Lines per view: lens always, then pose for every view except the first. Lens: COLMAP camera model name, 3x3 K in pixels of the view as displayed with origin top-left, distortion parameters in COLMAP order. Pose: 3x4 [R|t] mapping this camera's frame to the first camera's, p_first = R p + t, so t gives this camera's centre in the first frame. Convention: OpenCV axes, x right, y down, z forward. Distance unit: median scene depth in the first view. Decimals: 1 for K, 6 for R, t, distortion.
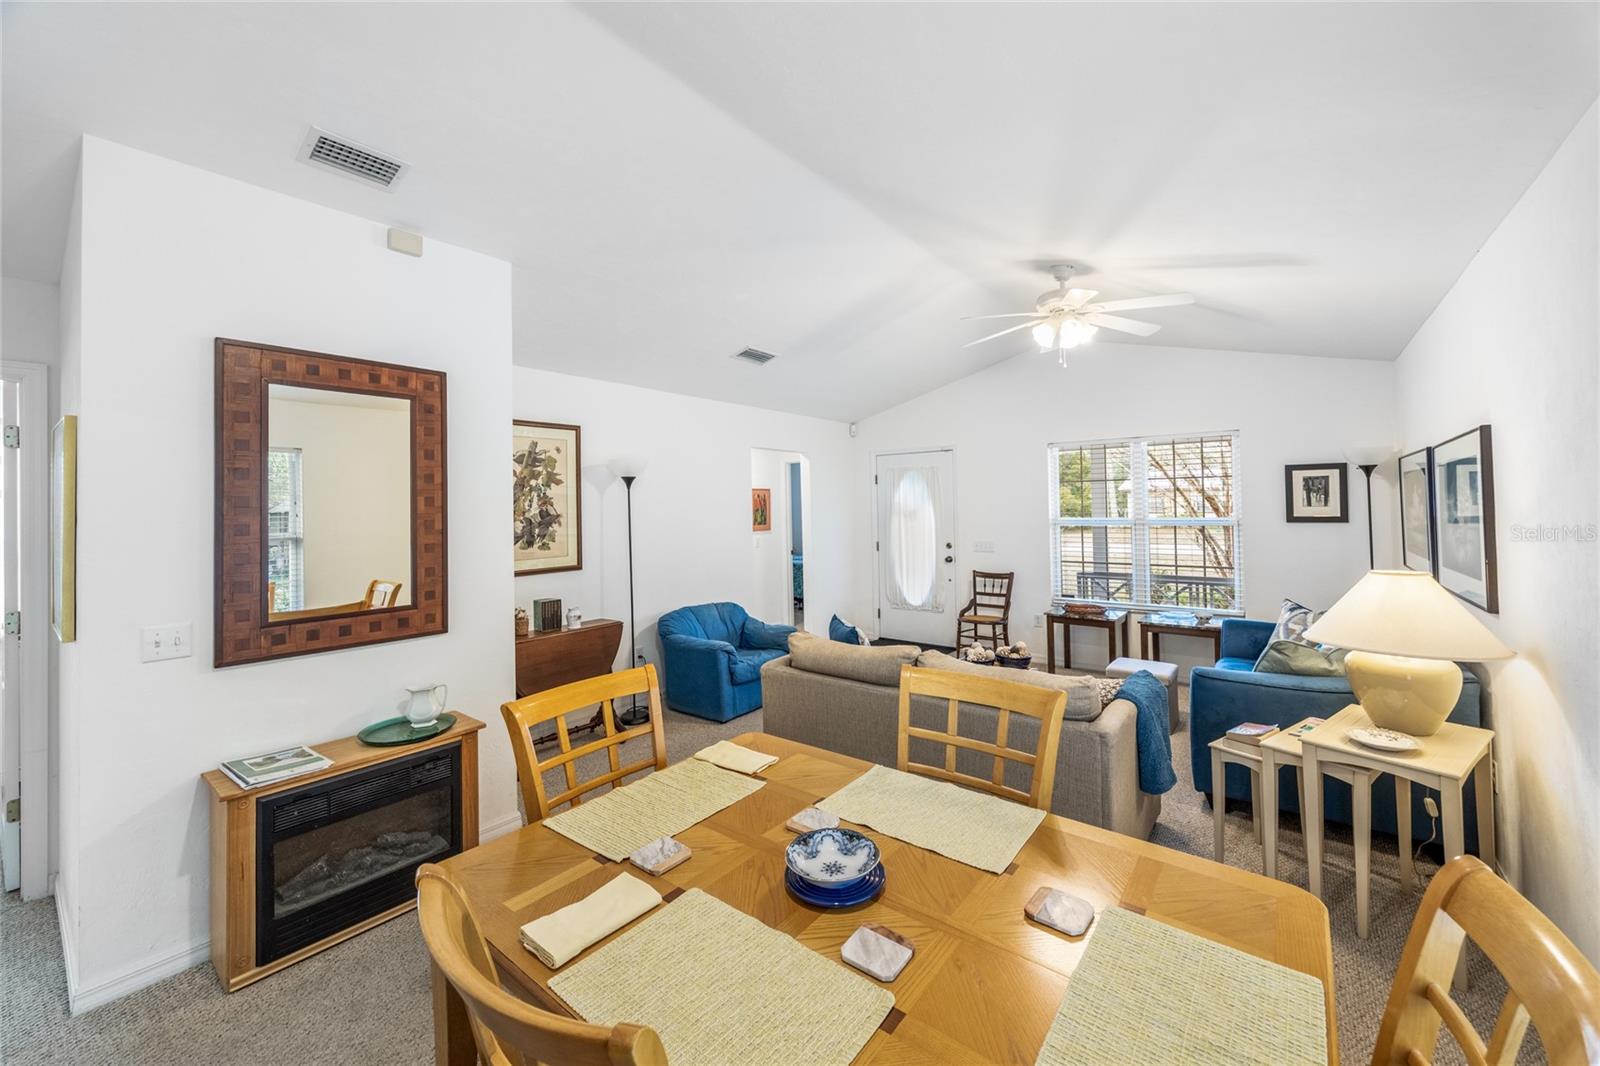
lens RADIAL K [[609.0, 0, 821.9], [0, 609.0, 487.4], [0, 0, 1]] dist [-0.000668, 0.000562]
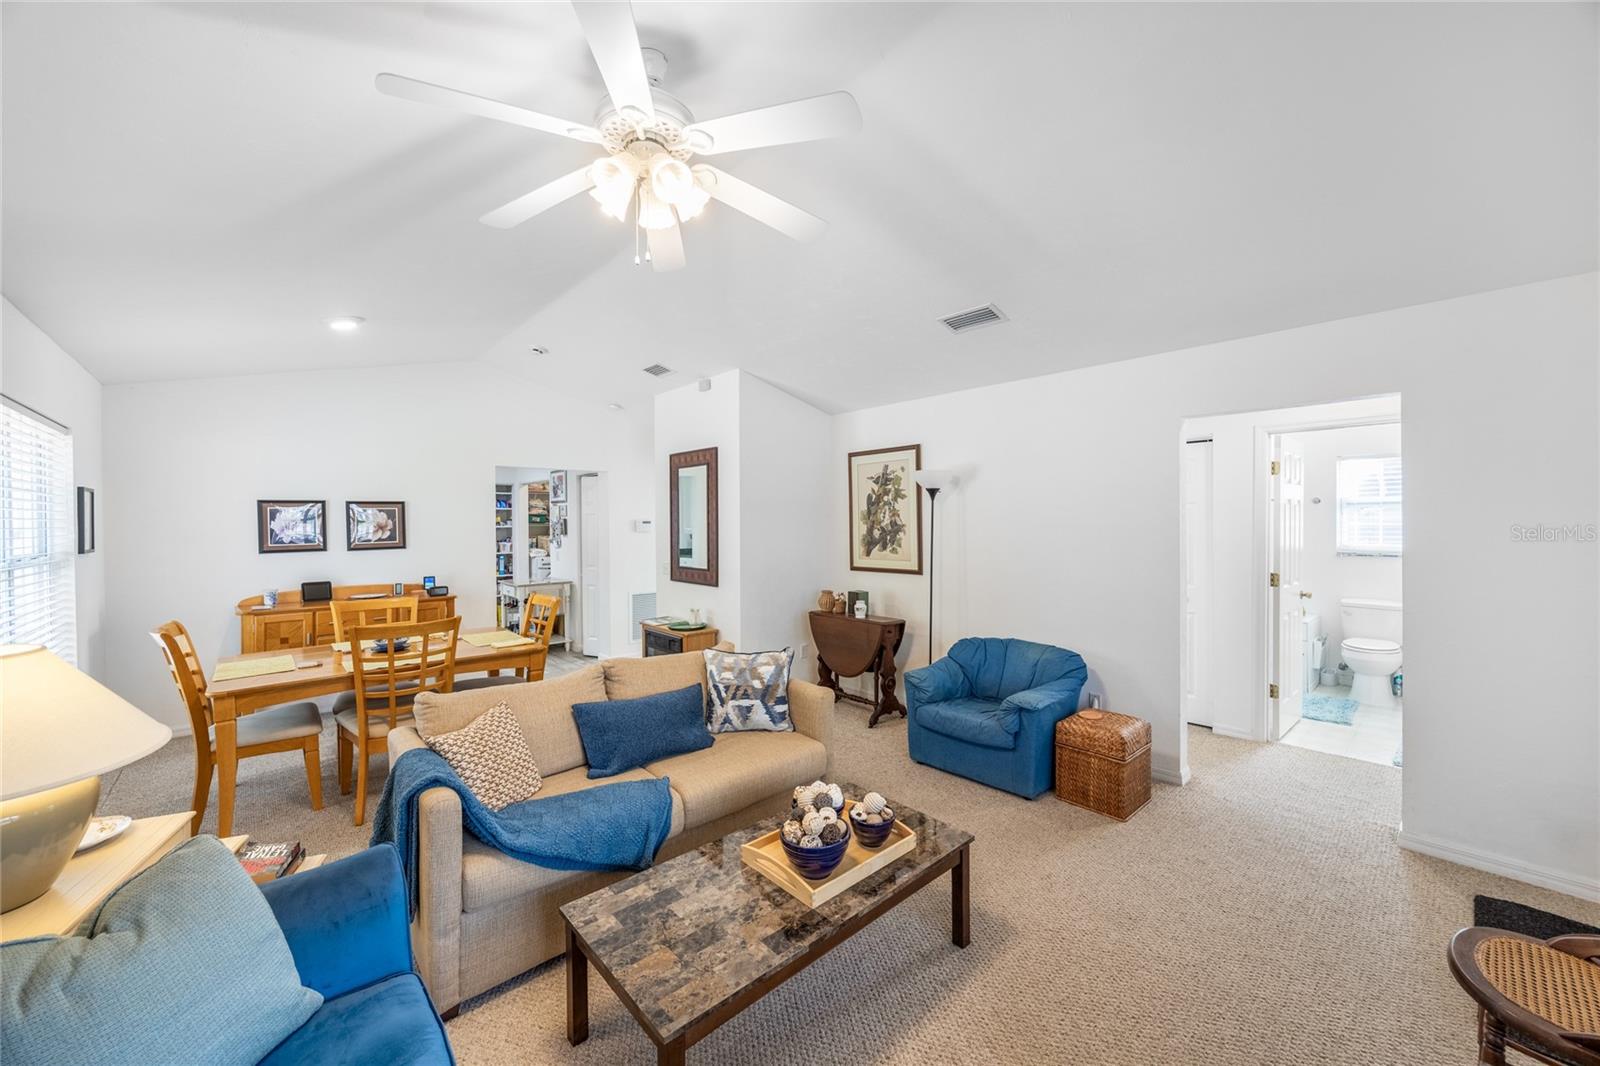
lens RADIAL K [[609.0, 0, 807.8], [0, 609.0, 525.4], [0, 0, 1]] dist [-0.000668, 0.000562]
pose [[-0.178738, 0.022365, -0.983642, 0.652928], [0.040279, 0.999070, 0.015397, 0.018310], [0.983072, -0.036869, -0.179473, 0.899646]]
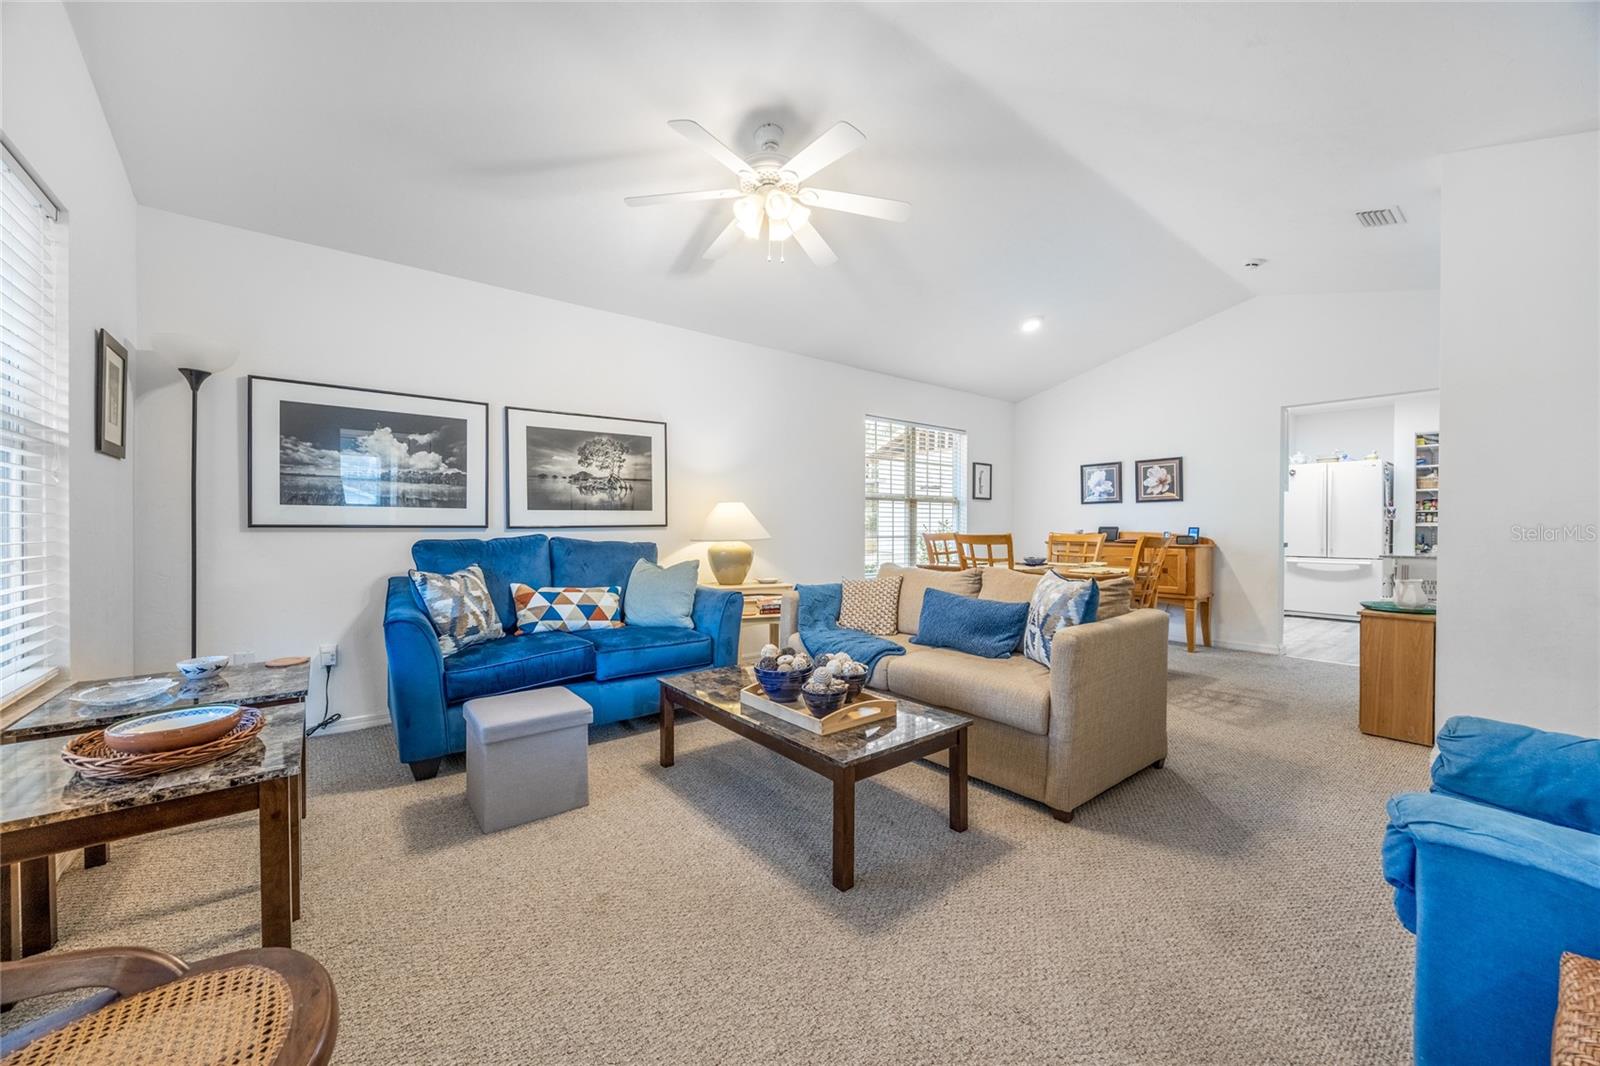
lens RADIAL K [[609.0, 0, 813.9], [0, 609.0, 532.8], [0, 0, 1]] dist [-0.000668, 0.000562]
pose [[-0.971699, 0.013012, 0.235862, 0.104327], [0.007205, 0.999650, -0.025467, 0.136414], [-0.236111, -0.023047, -0.971453, 1.301087]]
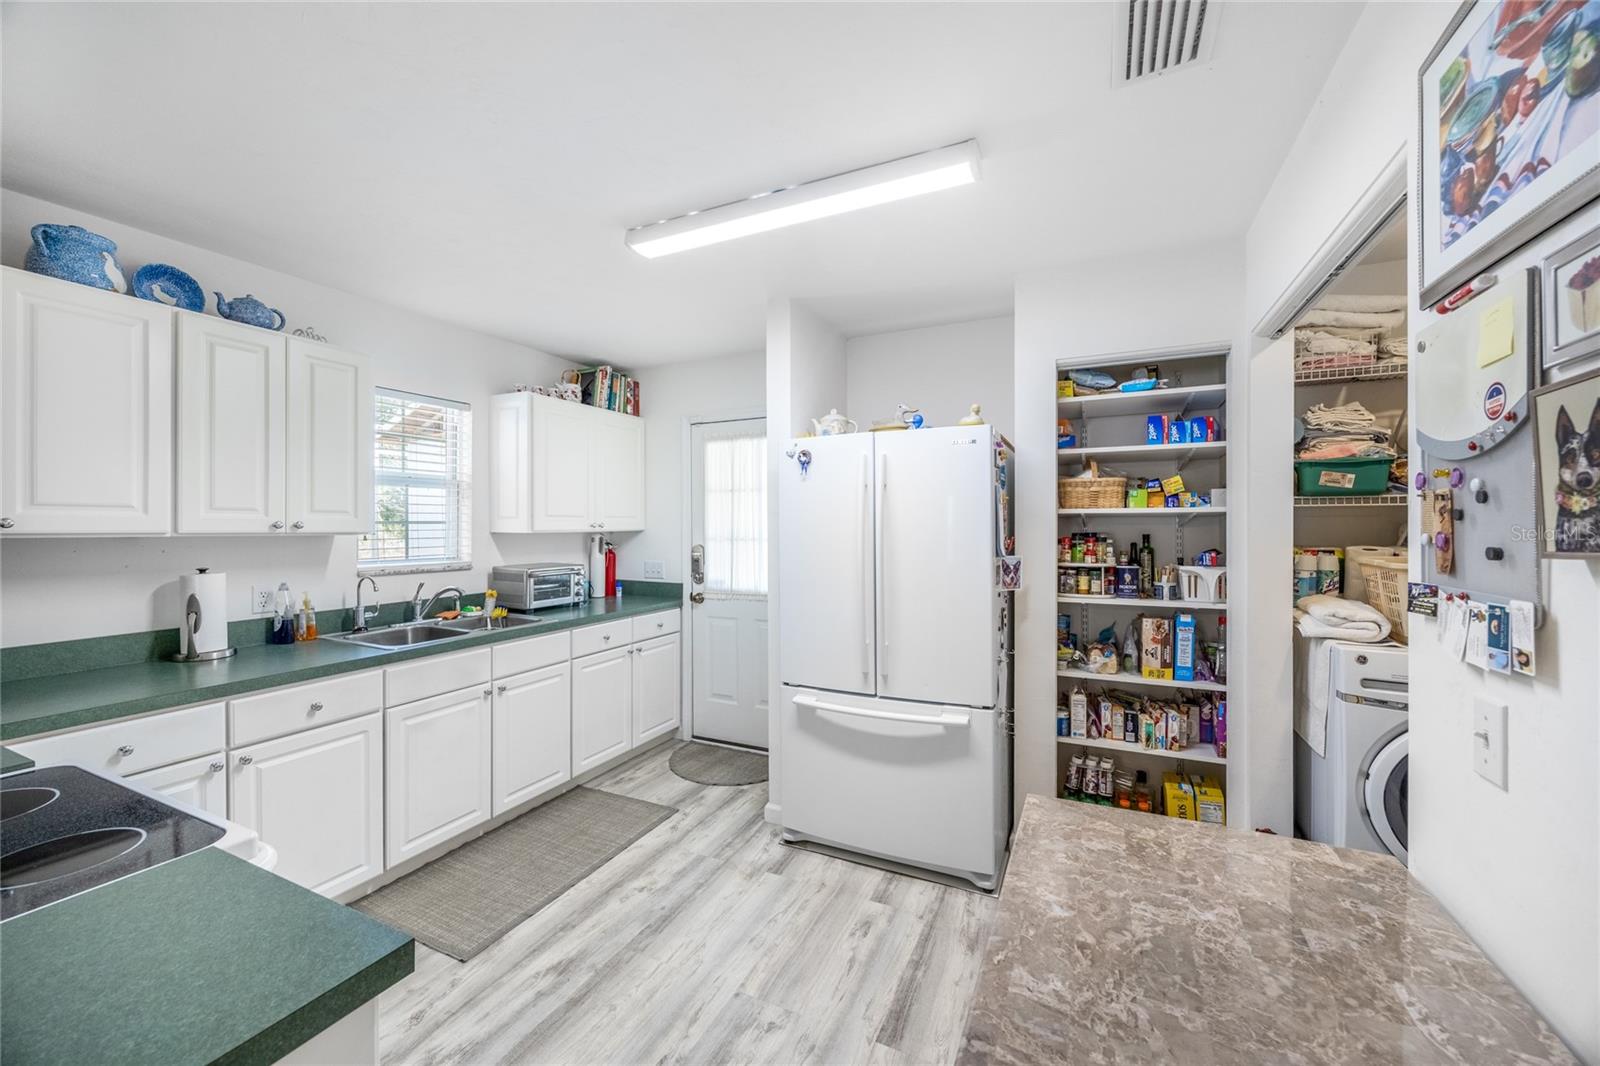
lens RADIAL K [[609.0, 0, 804.2], [0, 609.0, 525.4], [0, 0, 1]] dist [-0.000668, 0.000562]
pose [[-0.978037, 0.014419, -0.207931, -0.584285], [0.020279, 0.999454, -0.026078, 0.033390], [0.207441, -0.029722, -0.977796, 0.086739]]
